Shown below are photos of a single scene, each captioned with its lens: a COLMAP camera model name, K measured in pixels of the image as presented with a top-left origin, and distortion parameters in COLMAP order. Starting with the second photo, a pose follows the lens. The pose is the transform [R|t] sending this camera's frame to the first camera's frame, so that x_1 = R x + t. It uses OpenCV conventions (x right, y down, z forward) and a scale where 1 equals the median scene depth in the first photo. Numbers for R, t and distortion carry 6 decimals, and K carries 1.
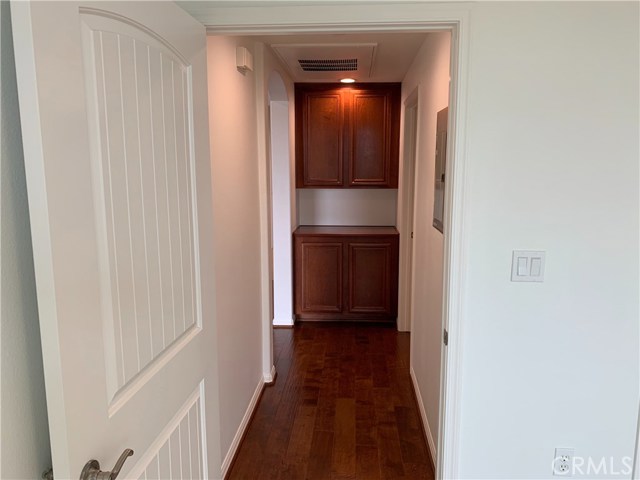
lens RADIAL K [[491.6, 0, 317.6], [0, 491.6, 229.4], [0, 0, 1]] dist [0.099713, -0.133247]
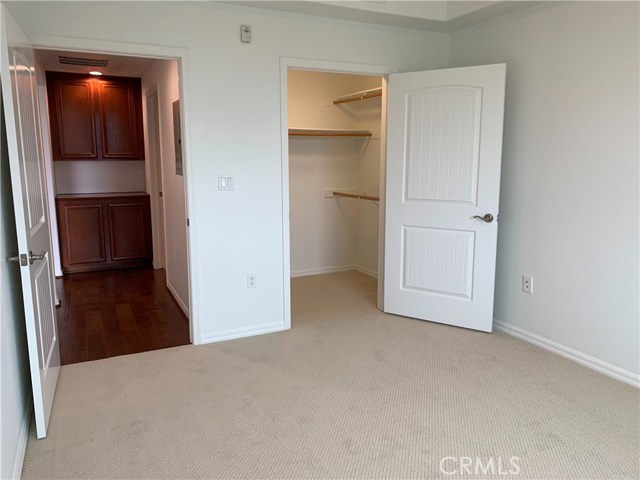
lens RADIAL K [[491.6, 0, 317.6], [0, 491.6, 229.4], [0, 0, 1]] dist [0.099713, -0.133247]
pose [[0.868930, -0.078917, 0.488603, -0.096623], [0.071156, 0.996870, 0.034466, 0.086871], [-0.489794, 0.004819, 0.871825, -0.362094]]
